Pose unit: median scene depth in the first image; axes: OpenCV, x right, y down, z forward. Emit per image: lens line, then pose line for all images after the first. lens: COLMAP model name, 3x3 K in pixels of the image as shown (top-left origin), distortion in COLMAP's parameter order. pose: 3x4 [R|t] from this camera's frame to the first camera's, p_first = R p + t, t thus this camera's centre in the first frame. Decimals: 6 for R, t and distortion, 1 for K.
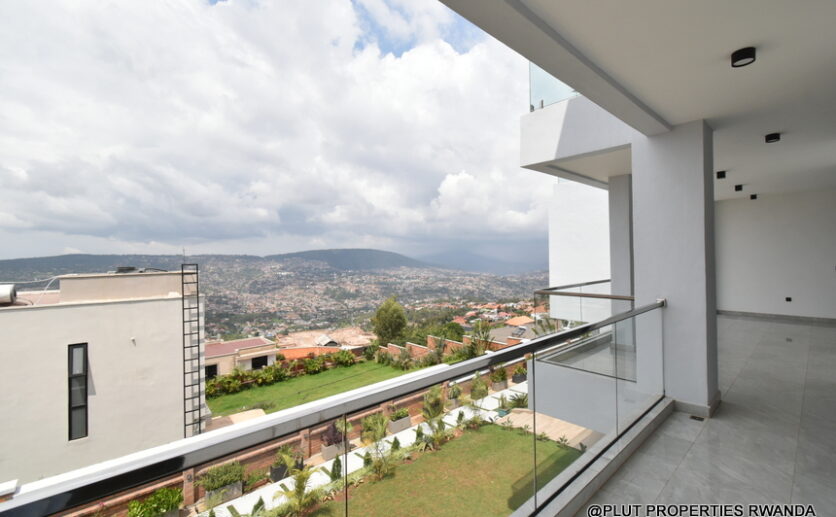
lens RADIAL K [[368.3, 0, 415.5], [0, 368.3, 258.0], [0, 0, 1]] dist [0.000942, -0.000223]
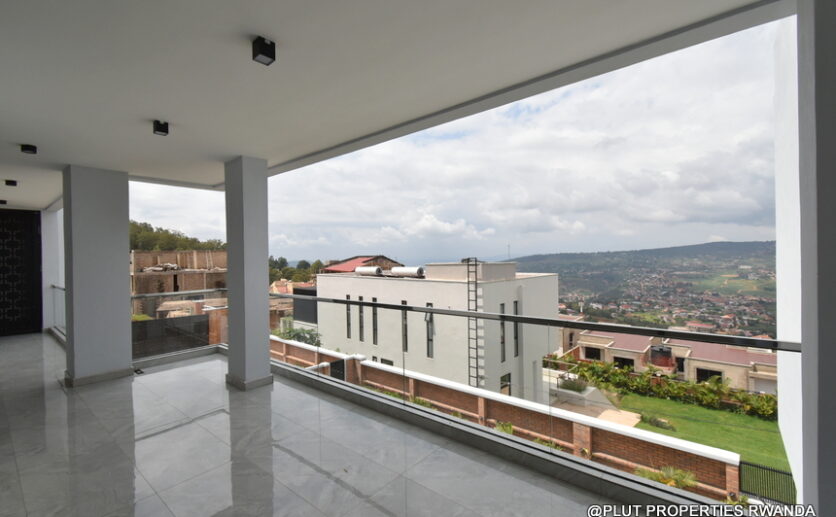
lens RADIAL K [[368.3, 0, 415.5], [0, 368.3, 258.0], [0, 0, 1]] dist [0.000942, -0.000223]
pose [[0.134486, 0.019387, -0.990726, 0.518023], [0.014410, 0.999665, 0.021518, -0.010756], [0.990811, -0.017170, 0.134161, 0.469546]]
